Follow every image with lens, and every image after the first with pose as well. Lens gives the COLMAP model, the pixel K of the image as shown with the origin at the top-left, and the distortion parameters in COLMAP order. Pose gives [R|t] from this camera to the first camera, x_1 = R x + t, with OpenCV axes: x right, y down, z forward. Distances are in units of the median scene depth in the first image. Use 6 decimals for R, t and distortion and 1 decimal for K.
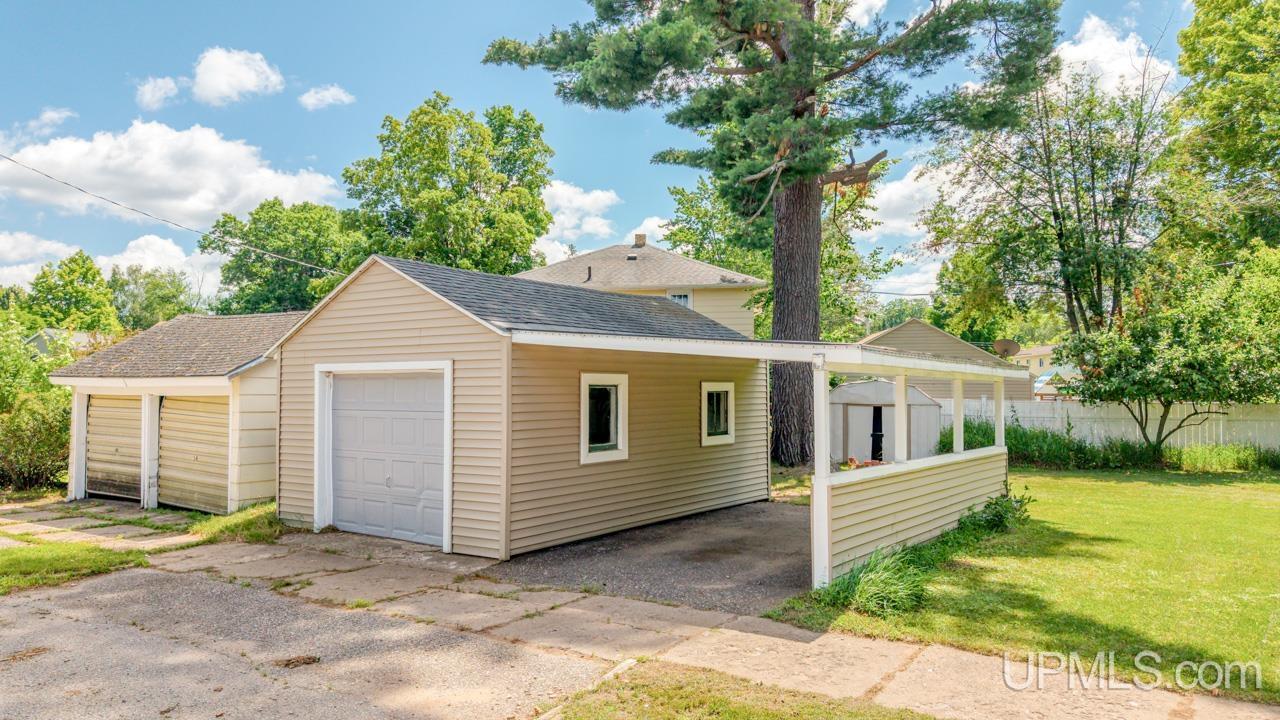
lens RADIAL K [[845.5, 0, 638.5], [0, 845.5, 365.8], [0, 0, 1]] dist [0.056417, -0.002332]
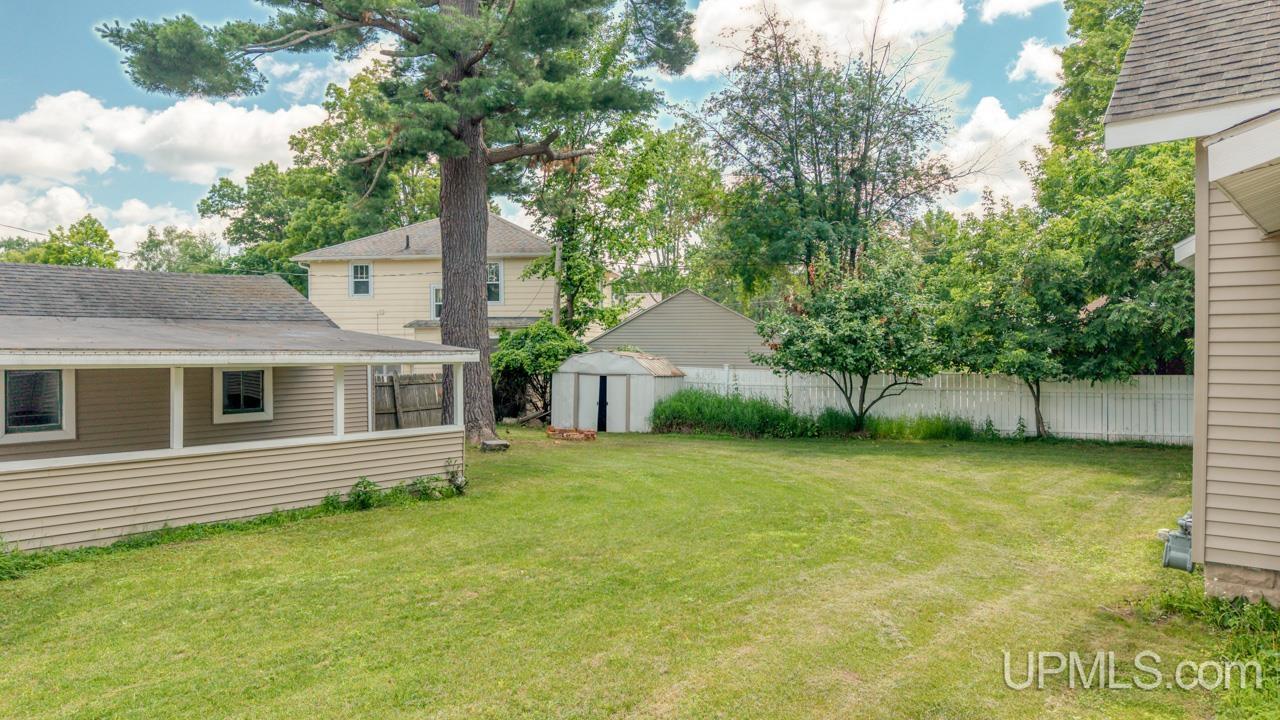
lens RADIAL K [[845.5, 0, 638.5], [0, 845.5, 365.8], [0, 0, 1]] dist [0.056417, -0.002332]
pose [[0.994805, 0.002883, -0.101763, 0.430860], [0.003163, 0.998240, 0.059211, -0.026177], [0.101754, -0.059225, 0.993045, -0.031302]]
